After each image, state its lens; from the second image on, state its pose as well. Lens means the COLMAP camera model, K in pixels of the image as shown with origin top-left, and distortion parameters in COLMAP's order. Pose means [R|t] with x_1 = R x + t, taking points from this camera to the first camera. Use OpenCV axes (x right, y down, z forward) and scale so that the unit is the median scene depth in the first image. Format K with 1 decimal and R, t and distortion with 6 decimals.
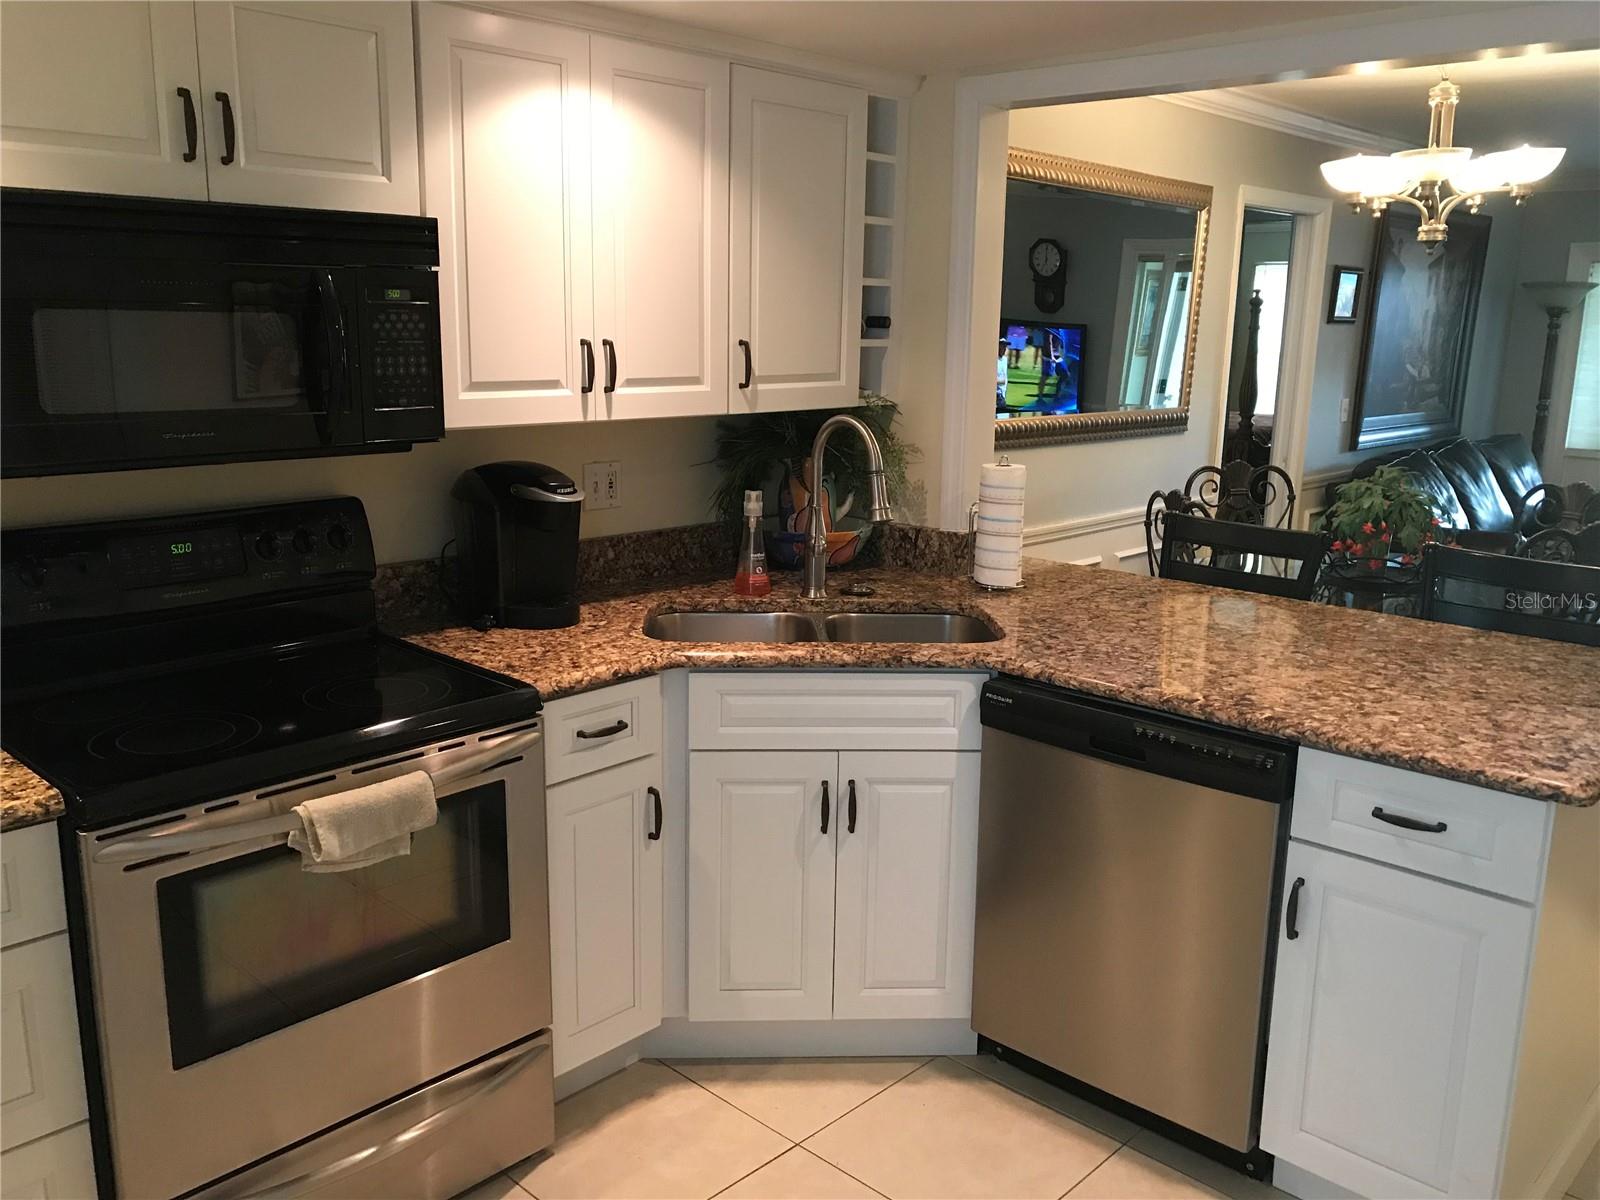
lens RADIAL K [[1315.4, 0, 800.0], [0, 1315.4, 600.0], [0, 0, 1]] dist [-0.000911, -0.002714]
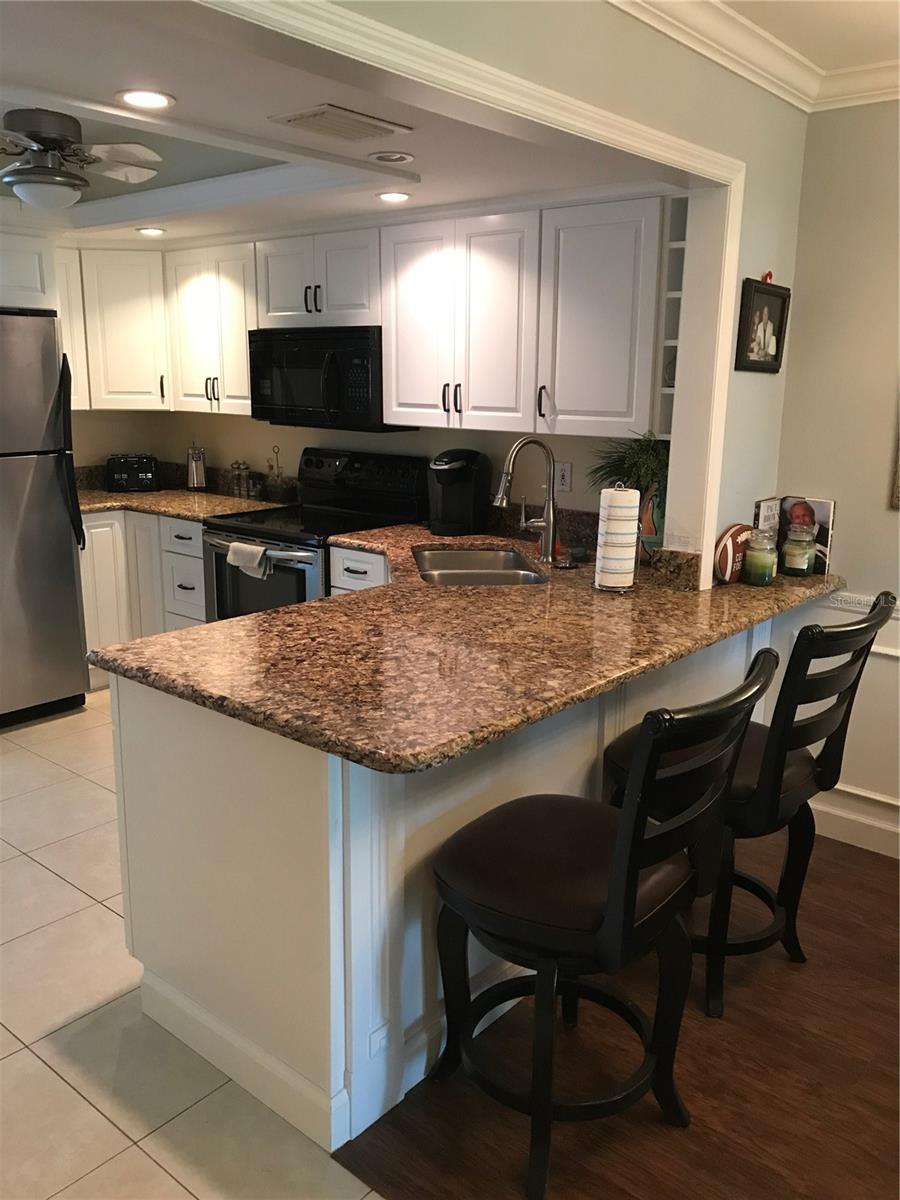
lens RADIAL K [[986.6, 0, 450.0], [0, 986.6, 600.0], [0, 0, 1]] dist [-0.000911, -0.002714]
pose [[0.068635, 0.210931, -0.975088, 1.351194], [-0.219105, 0.956717, 0.191534, -0.184282], [0.973284, 0.200501, 0.111880, 0.968986]]
